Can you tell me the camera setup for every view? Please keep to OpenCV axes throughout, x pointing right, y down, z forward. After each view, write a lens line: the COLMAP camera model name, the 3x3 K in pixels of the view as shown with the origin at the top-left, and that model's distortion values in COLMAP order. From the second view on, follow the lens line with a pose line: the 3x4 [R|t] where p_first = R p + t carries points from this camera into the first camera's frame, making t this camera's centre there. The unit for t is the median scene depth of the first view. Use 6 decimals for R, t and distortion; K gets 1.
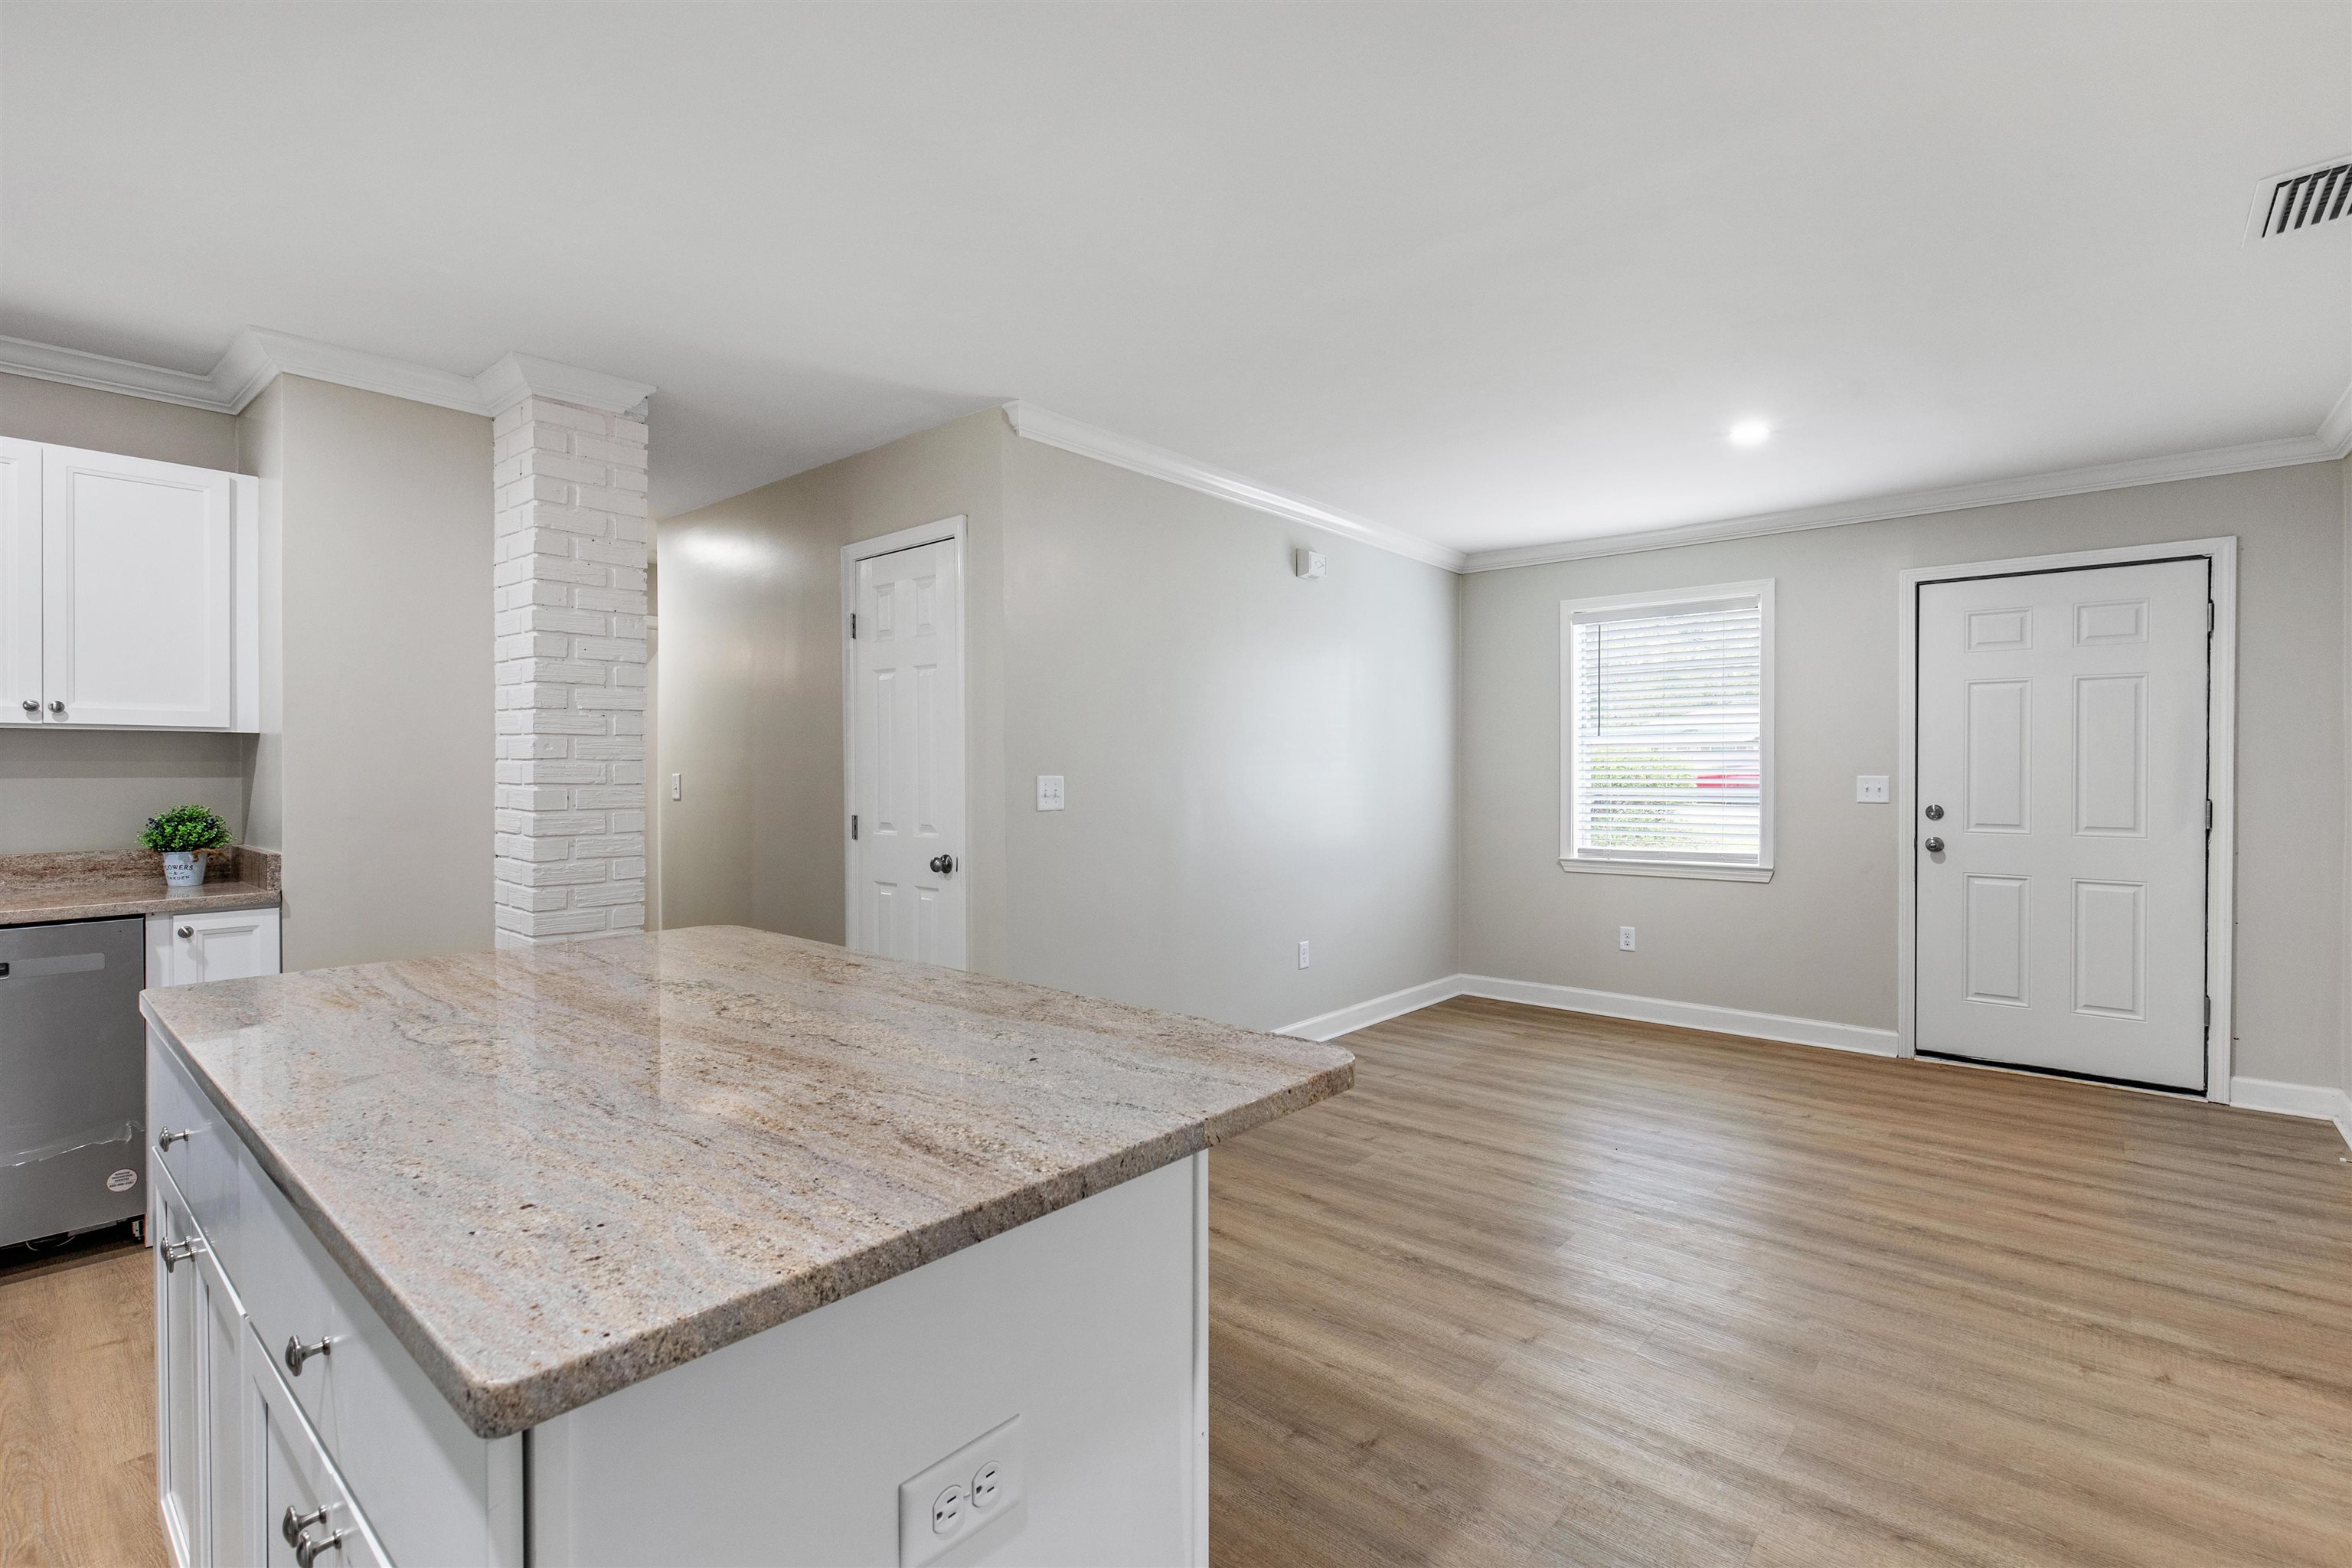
lens RADIAL K [[1081.7, 0, 1180.6], [0, 1081.7, 771.1], [0, 0, 1]] dist [0.001651, -0.000601]
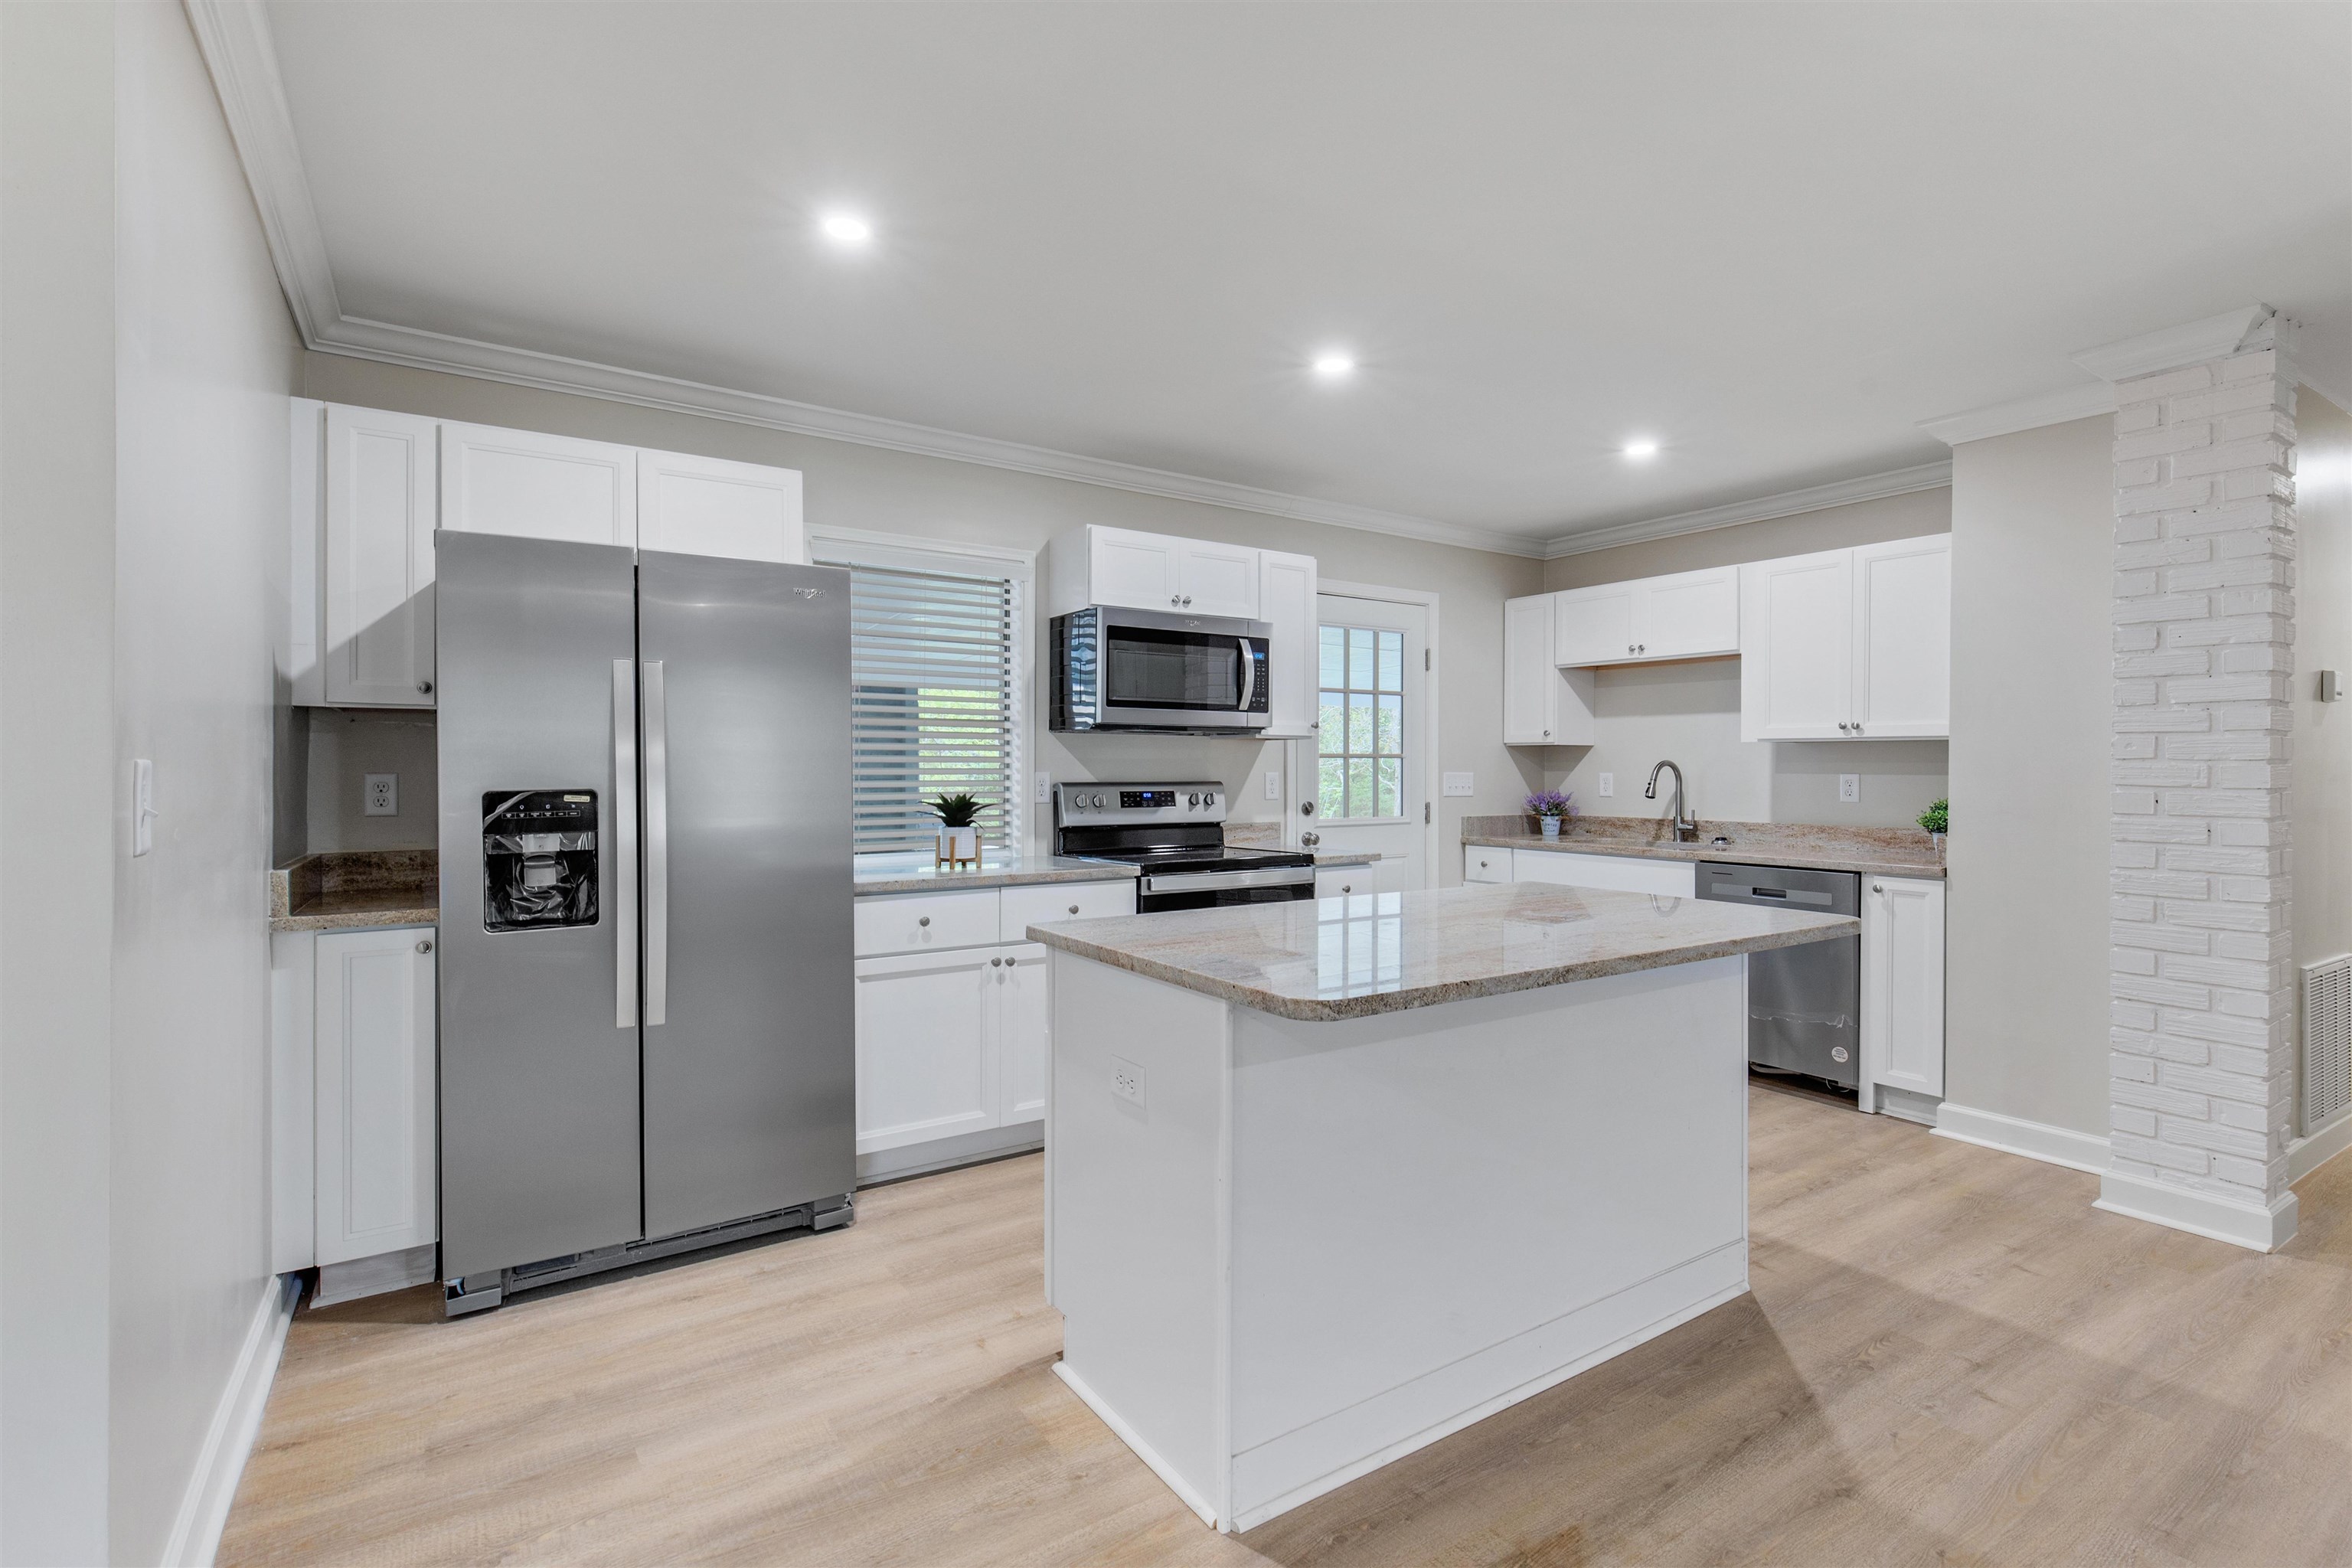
lens RADIAL K [[1081.7, 0, 1180.6], [0, 1081.7, 771.1], [0, 0, 1]] dist [0.001651, -0.000601]
pose [[-0.252333, 0.007703, -0.967610, 0.585114], [0.001983, 0.999970, 0.007443, -0.010687], [0.967639, -0.000040, -0.252340, 0.471429]]
